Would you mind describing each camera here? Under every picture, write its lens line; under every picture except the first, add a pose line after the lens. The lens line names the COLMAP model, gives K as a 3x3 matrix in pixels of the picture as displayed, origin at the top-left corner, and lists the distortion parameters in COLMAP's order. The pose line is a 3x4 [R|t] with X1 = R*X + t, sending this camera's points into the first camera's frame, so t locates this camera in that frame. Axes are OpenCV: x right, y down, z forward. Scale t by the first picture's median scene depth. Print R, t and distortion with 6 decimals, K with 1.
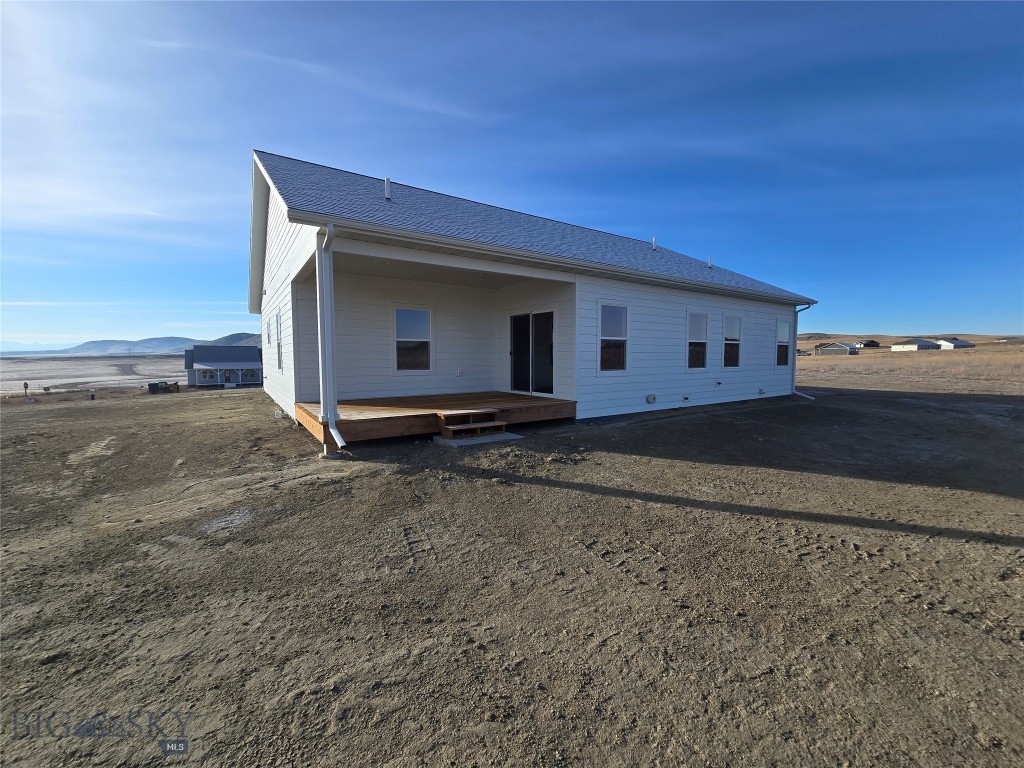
lens RADIAL K [[419.4, 0, 512.0], [0, 419.4, 384.0], [0, 0, 1]] dist [0.000292, 0.000051]
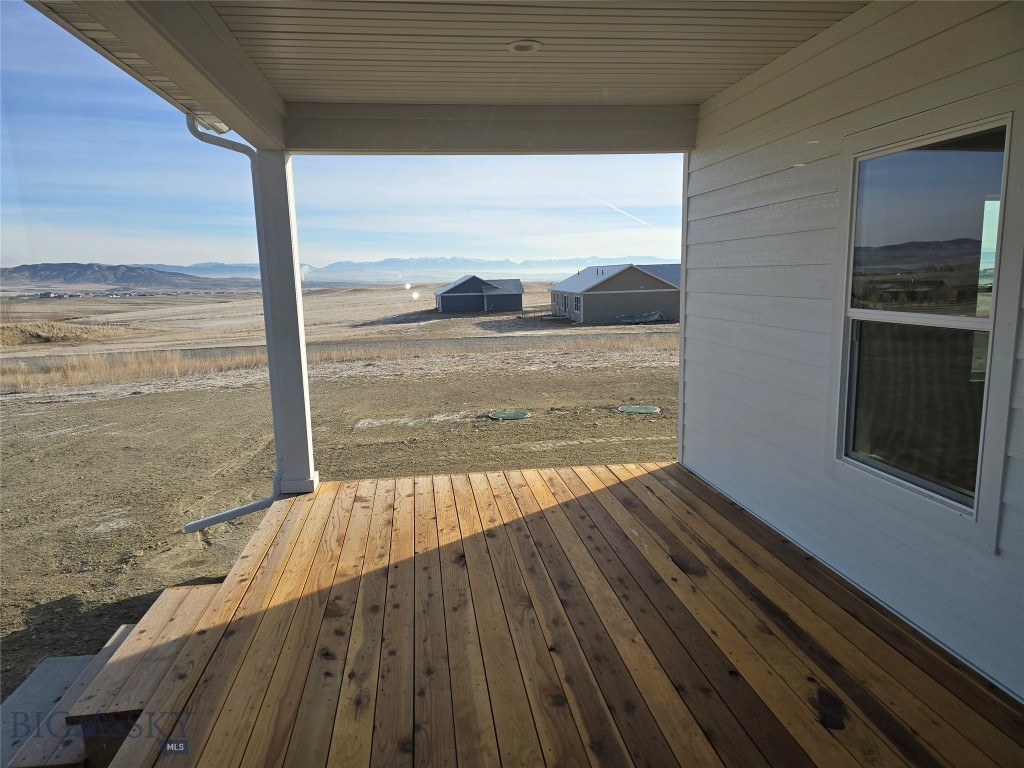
lens RADIAL K [[692.1, 0, 512.0], [0, 692.1, 384.0], [0, 0, 1]] dist [0.059497, -0.052083]
pose [[-0.443137, 0.149041, -0.883977, 0.110917], [-0.037371, 0.982154, 0.184328, -0.123255], [0.895674, 0.114718, -0.429659, 0.959891]]
